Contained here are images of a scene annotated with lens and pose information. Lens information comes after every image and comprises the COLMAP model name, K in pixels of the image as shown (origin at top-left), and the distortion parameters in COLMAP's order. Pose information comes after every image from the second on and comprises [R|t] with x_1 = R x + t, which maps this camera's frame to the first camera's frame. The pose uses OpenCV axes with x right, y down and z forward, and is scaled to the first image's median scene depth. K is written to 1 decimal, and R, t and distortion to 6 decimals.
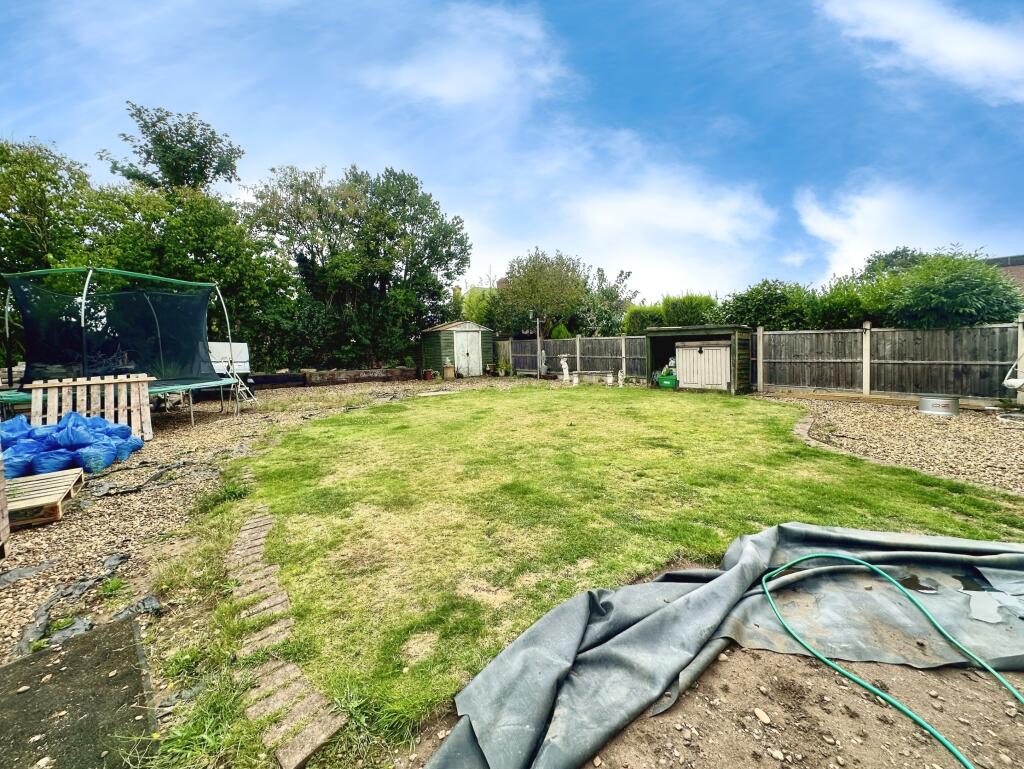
lens RADIAL K [[416.4, 0, 519.4], [0, 416.4, 390.1], [0, 0, 1]] dist [-0.001069, -0.000141]
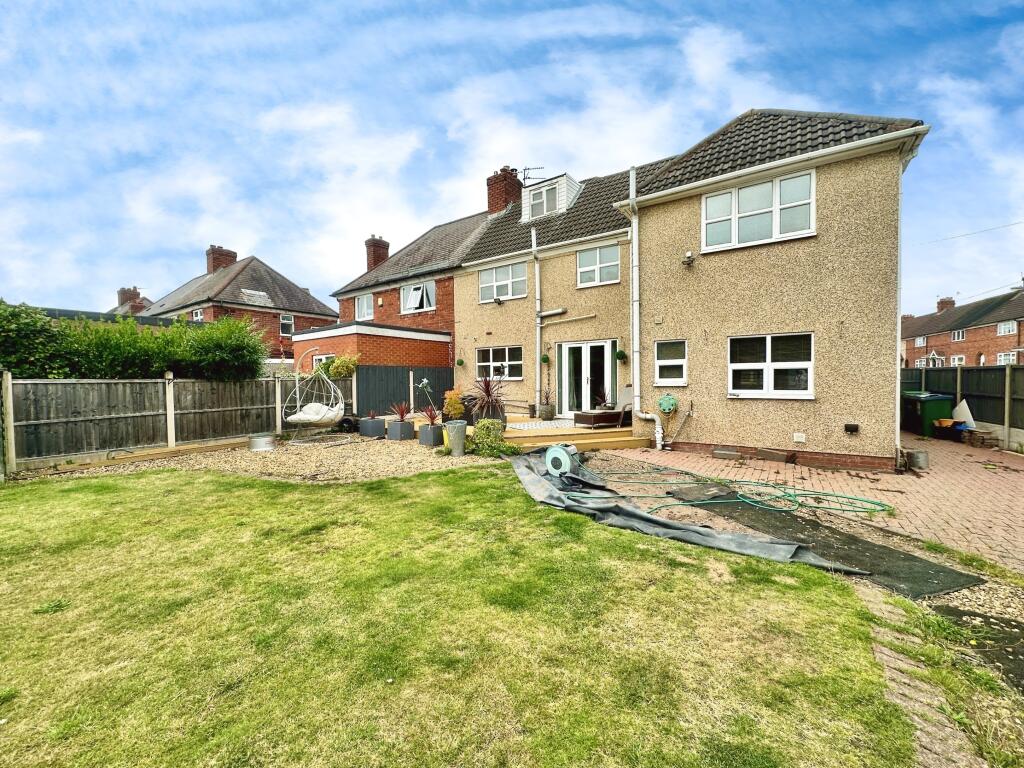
lens RADIAL K [[415.8, 0, 516.3], [0, 415.8, 387.8], [0, 0, 1]] dist [0.000170, -0.000206]
pose [[-0.321019, -0.006116, 0.947053, -0.329328], [0.114108, 0.992445, 0.045088, -0.078638], [-0.940174, 0.122540, -0.317895, 0.551029]]
